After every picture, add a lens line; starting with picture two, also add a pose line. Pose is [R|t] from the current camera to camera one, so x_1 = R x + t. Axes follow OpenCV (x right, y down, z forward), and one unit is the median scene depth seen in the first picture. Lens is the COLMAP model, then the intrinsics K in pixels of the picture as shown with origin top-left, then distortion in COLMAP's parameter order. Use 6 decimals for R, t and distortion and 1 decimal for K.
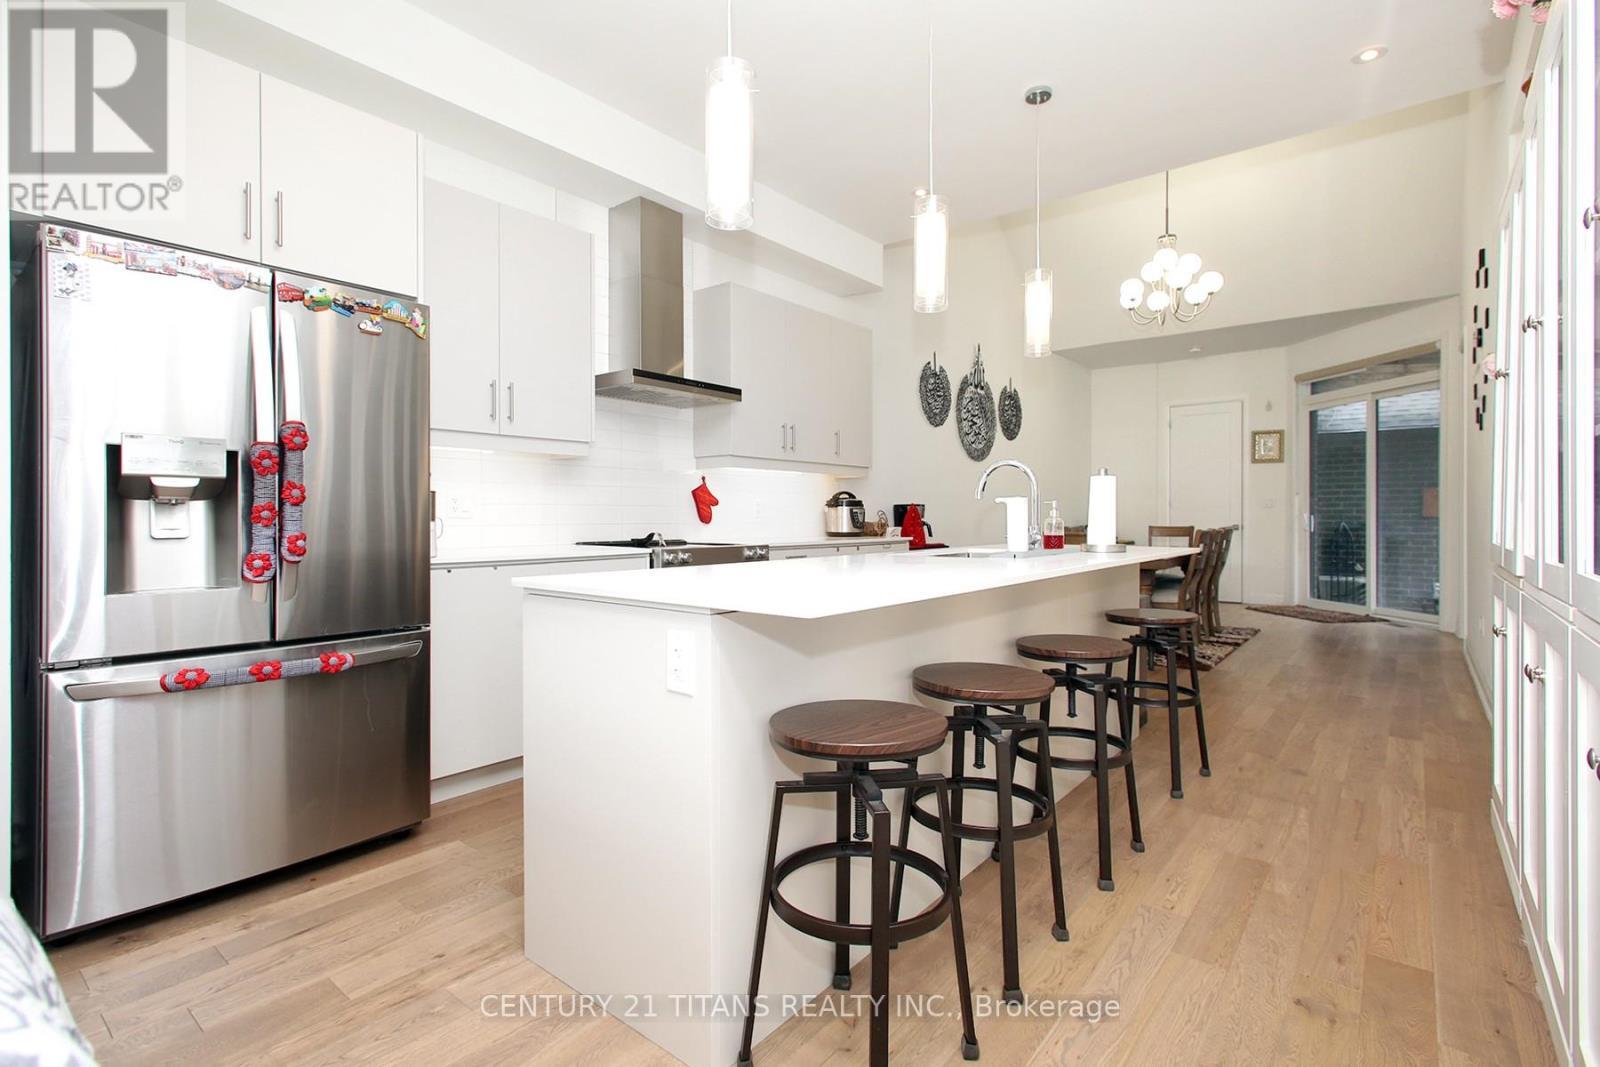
lens RADIAL K [[756.4, 0, 814.2], [0, 756.4, 520.5], [0, 0, 1]] dist [-0.010039, 0.008360]
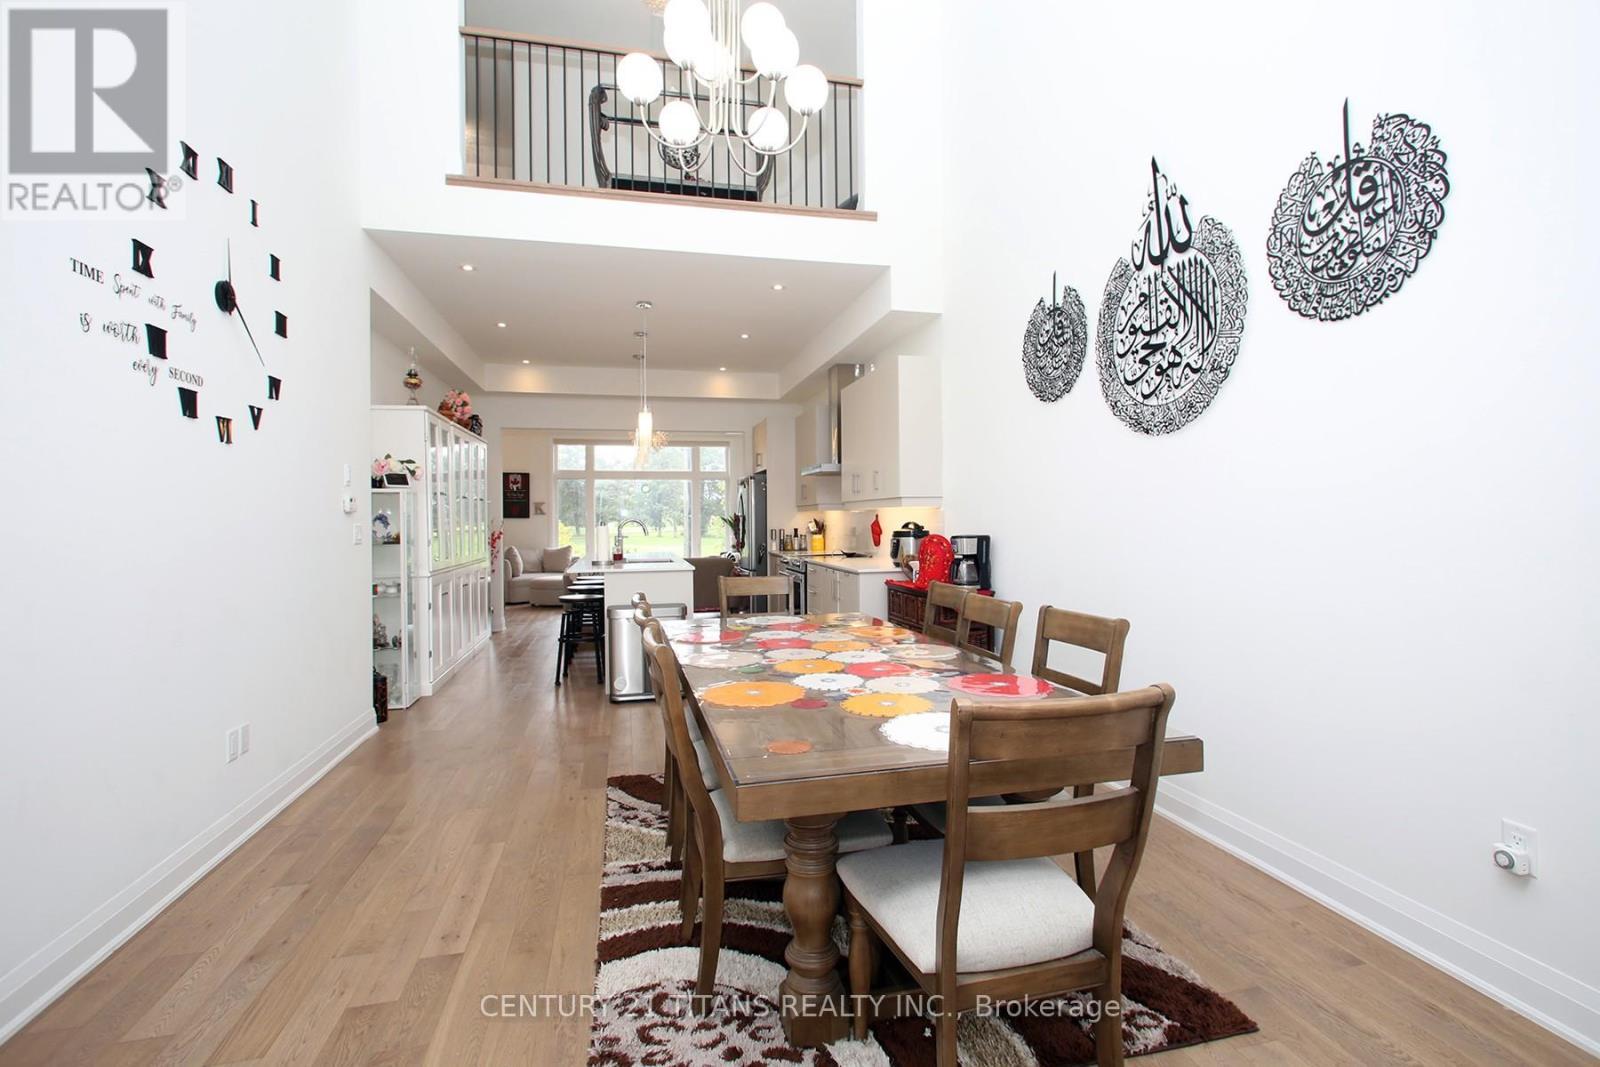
lens RADIAL K [[756.4, 0, 805.1], [0, 756.4, 520.1], [0, 0, 1]] dist [-0.010039, 0.008360]
pose [[-0.619705, 0.008152, -0.784793, 0.746875], [0.006183, 0.999966, 0.005505, -0.037667], [0.784811, -0.001441, -0.619734, 1.229083]]
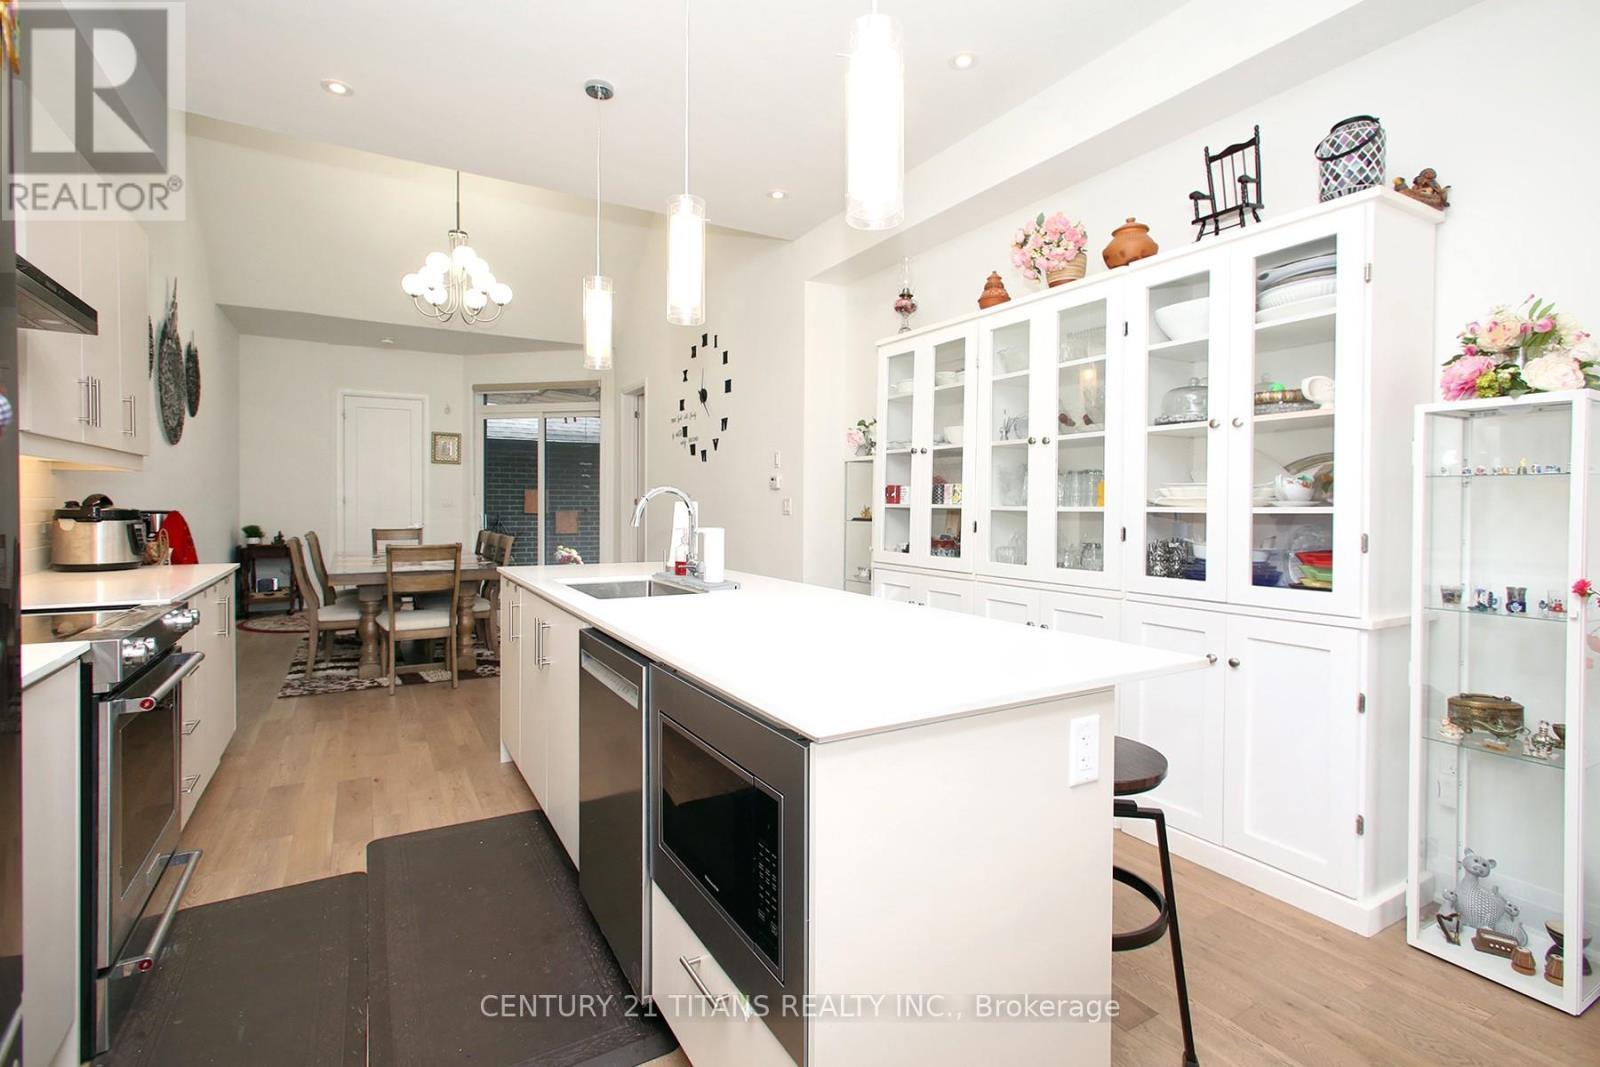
lens RADIAL K [[756.4, 0, 803.1], [0, 756.4, 513.8], [0, 0, 1]] dist [-0.010039, 0.008360]
pose [[0.364618, -0.007999, 0.931123, -0.252118], [-0.001698, 0.999956, 0.009255, -0.023889], [-0.931156, -0.004956, 0.364588, 0.217205]]
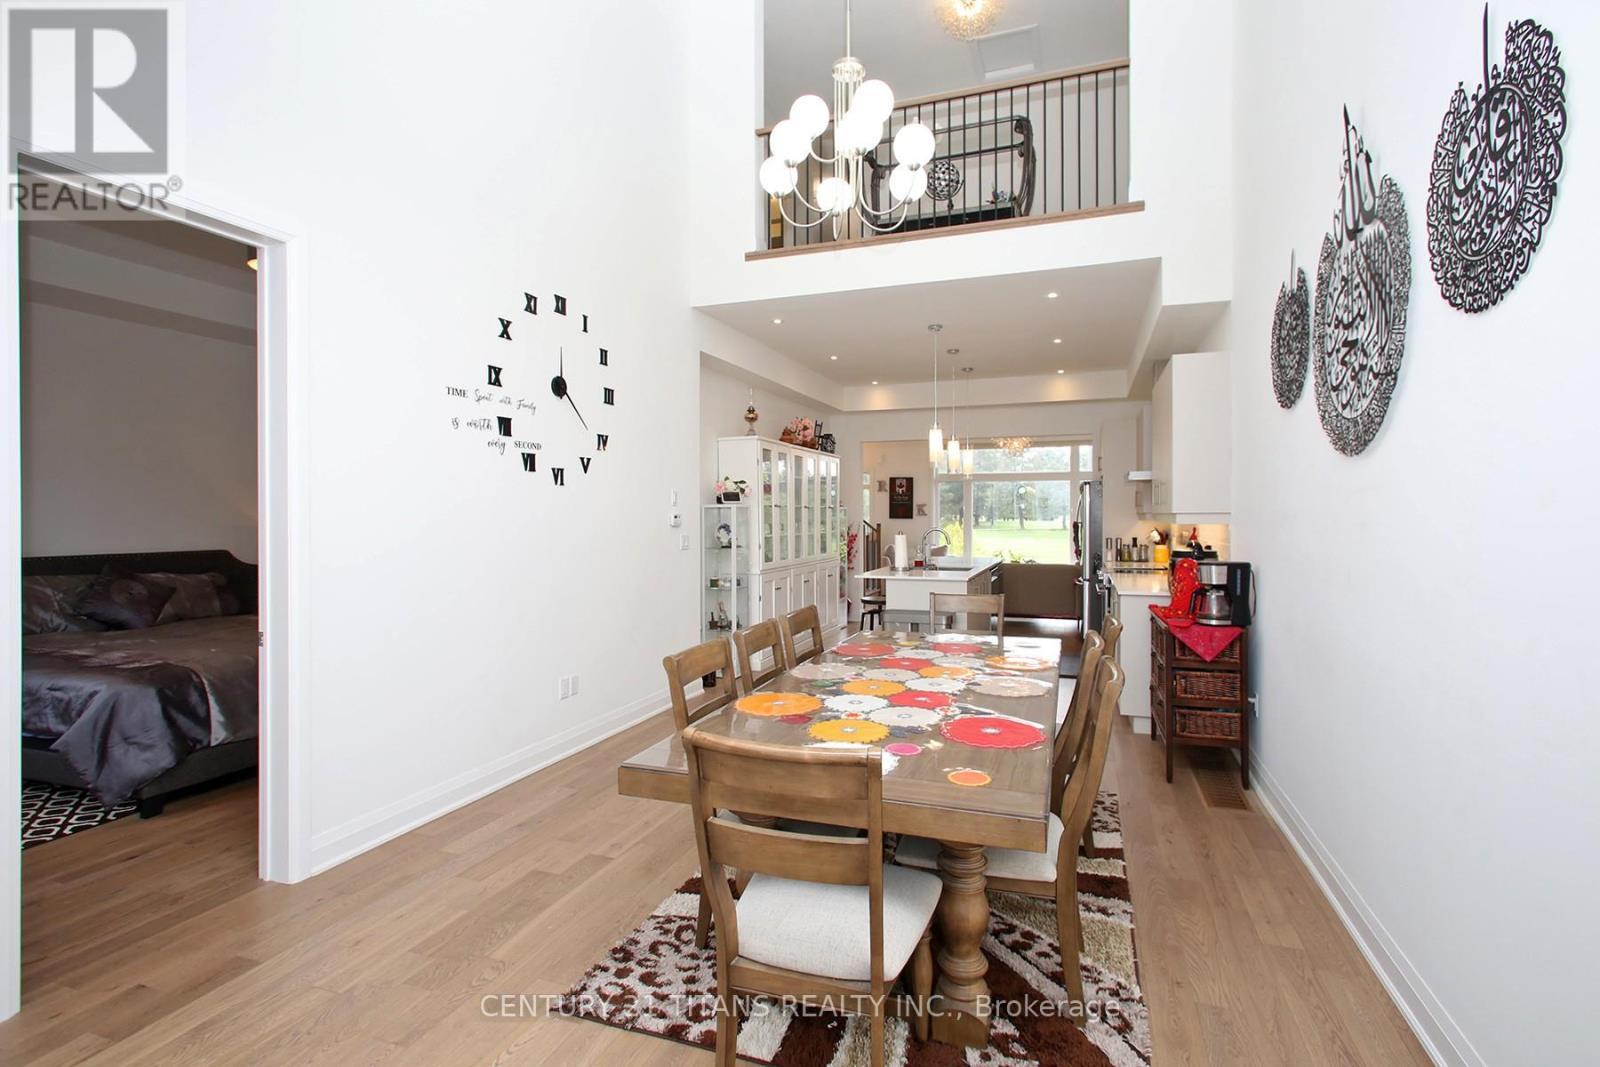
lens RADIAL K [[756.4, 0, 803.7], [0, 756.4, 518.5], [0, 0, 1]] dist [-0.010039, 0.008360]
pose [[-0.950134, 0.004820, -0.311803, 0.614119], [0.001443, 0.999938, 0.011059, -0.060278], [0.311837, 0.010057, -0.950082, 1.379959]]
